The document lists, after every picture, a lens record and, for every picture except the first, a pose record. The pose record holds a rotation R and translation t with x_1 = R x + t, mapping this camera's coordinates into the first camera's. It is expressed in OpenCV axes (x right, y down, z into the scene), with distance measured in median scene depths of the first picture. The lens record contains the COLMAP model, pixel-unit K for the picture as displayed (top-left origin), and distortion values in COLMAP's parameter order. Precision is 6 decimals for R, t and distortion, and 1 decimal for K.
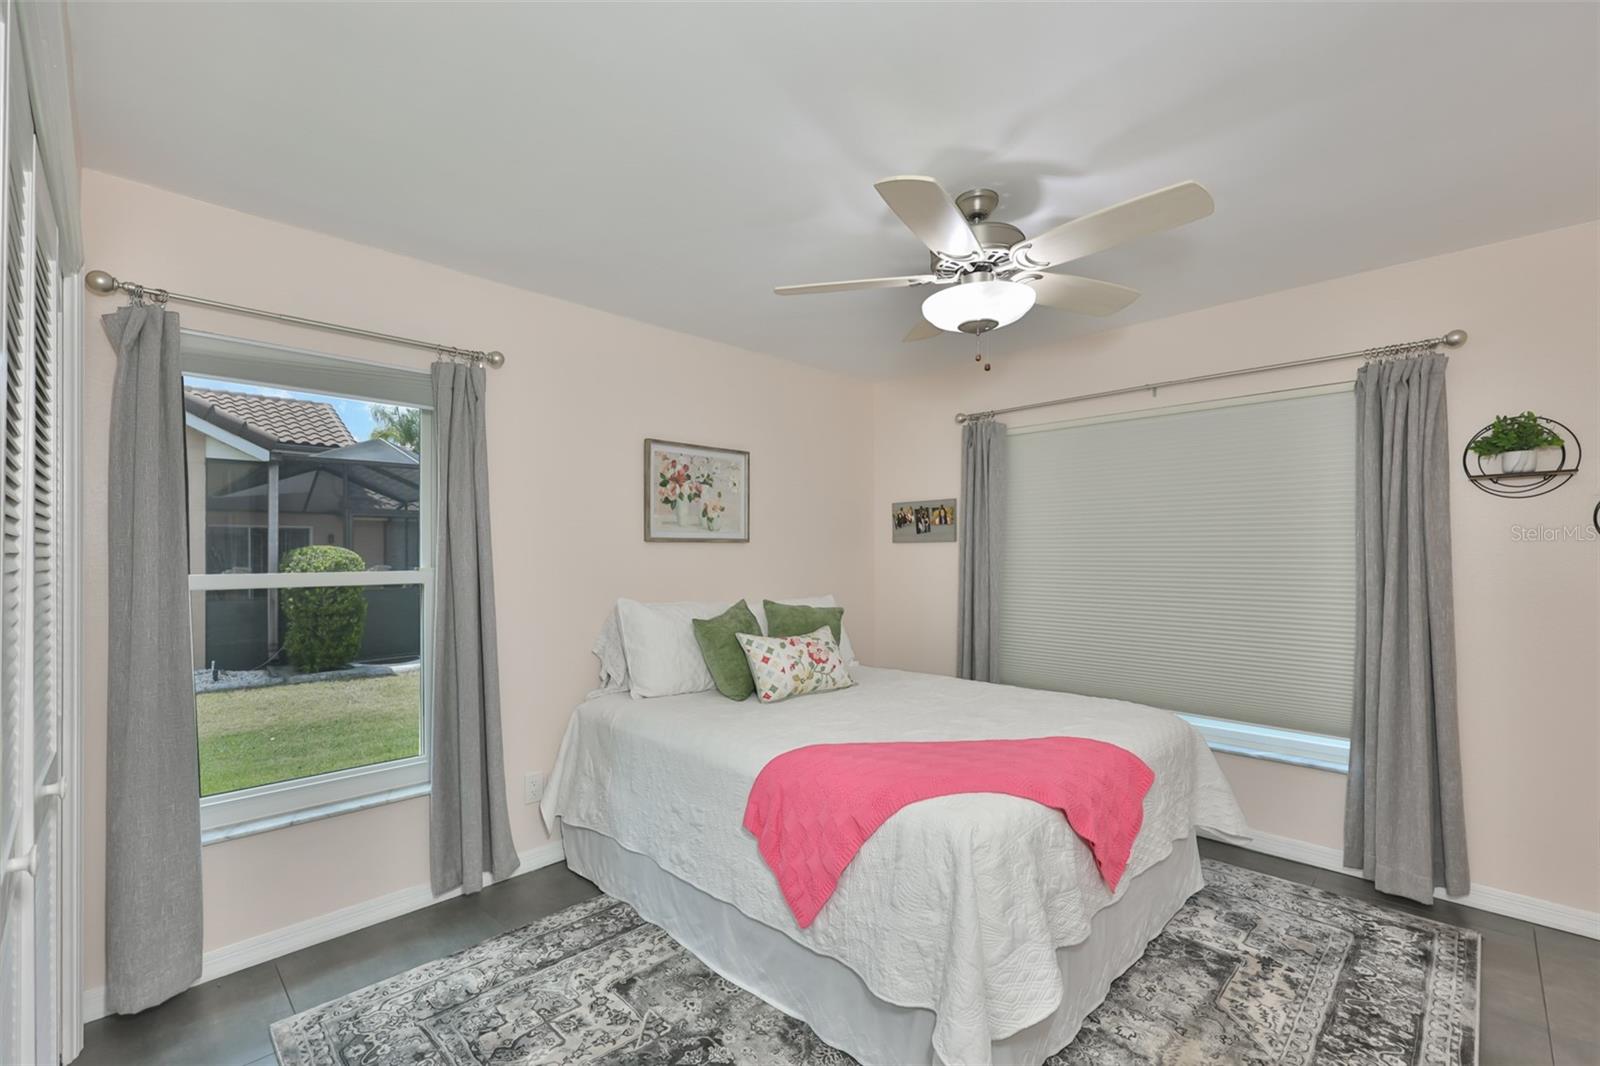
lens RADIAL K [[687.0, 0, 812.3], [0, 687.0, 548.3], [0, 0, 1]] dist [-0.003250, -0.000456]
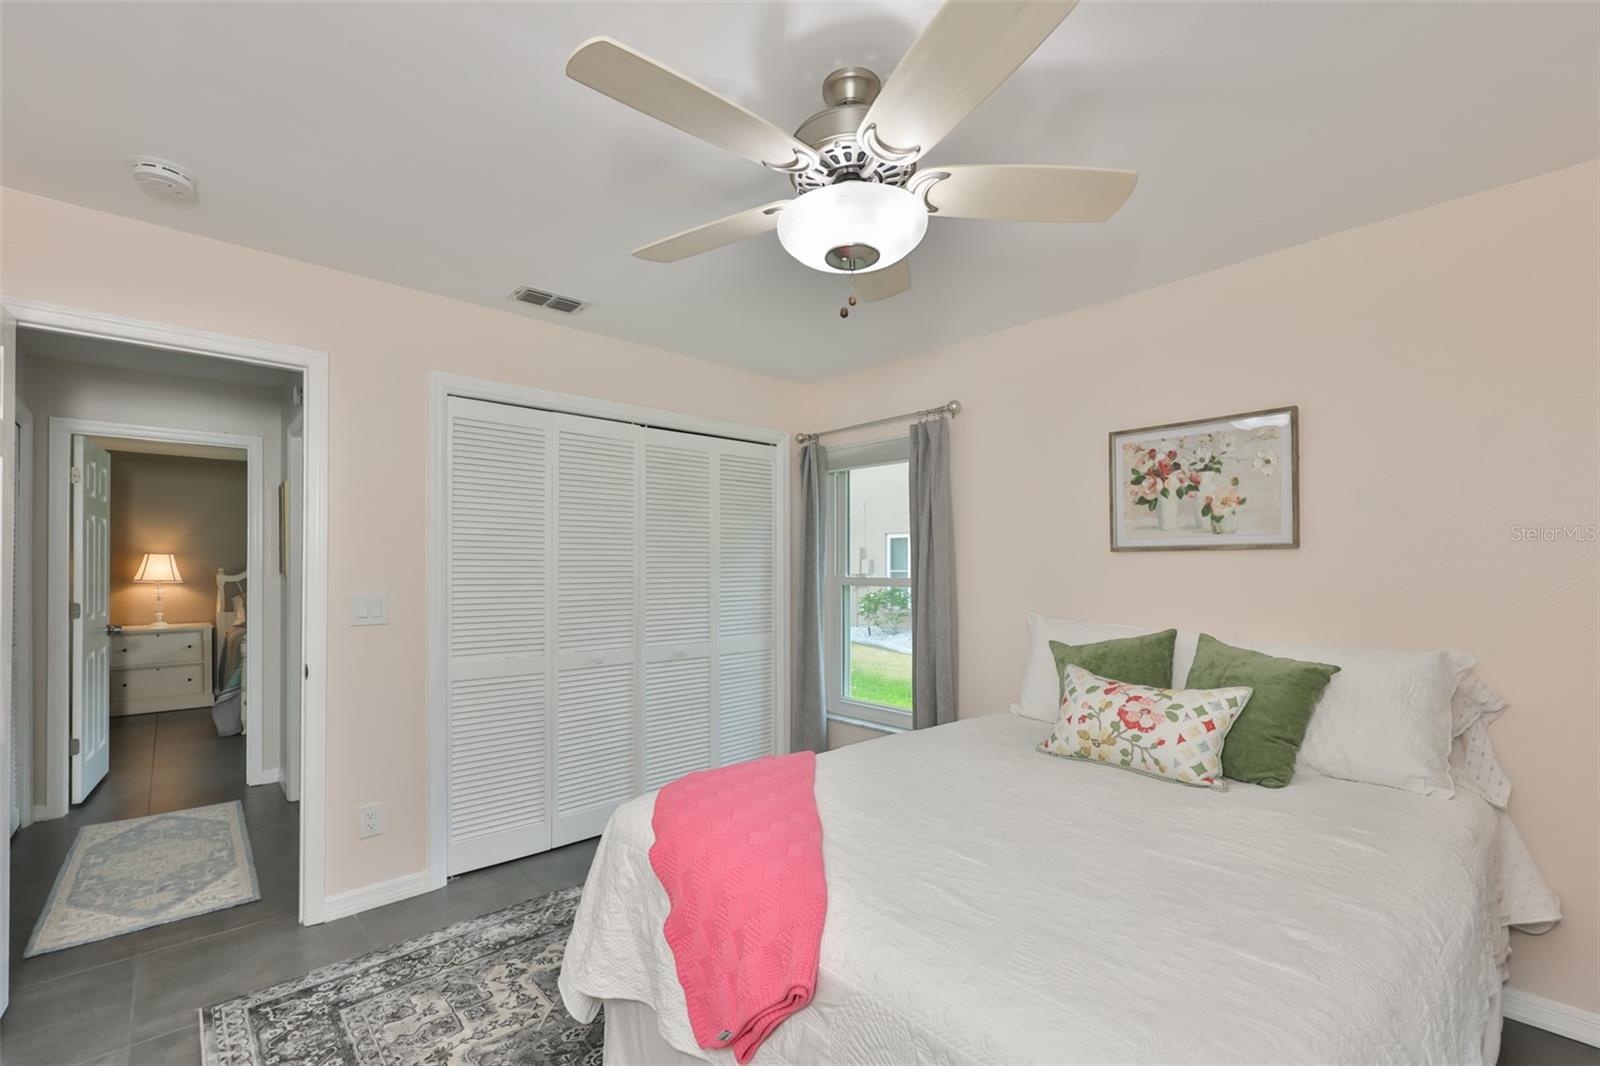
lens RADIAL K [[695.7, 0, 807.7], [0, 695.7, 566.1], [0, 0, 1]] dist [-0.003253, -0.000446]
pose [[-0.050245, 0.004436, -0.998727, 0.636457], [0.011179, 0.999930, 0.003879, 0.000777], [0.998674, -0.010970, -0.050291, 0.640817]]
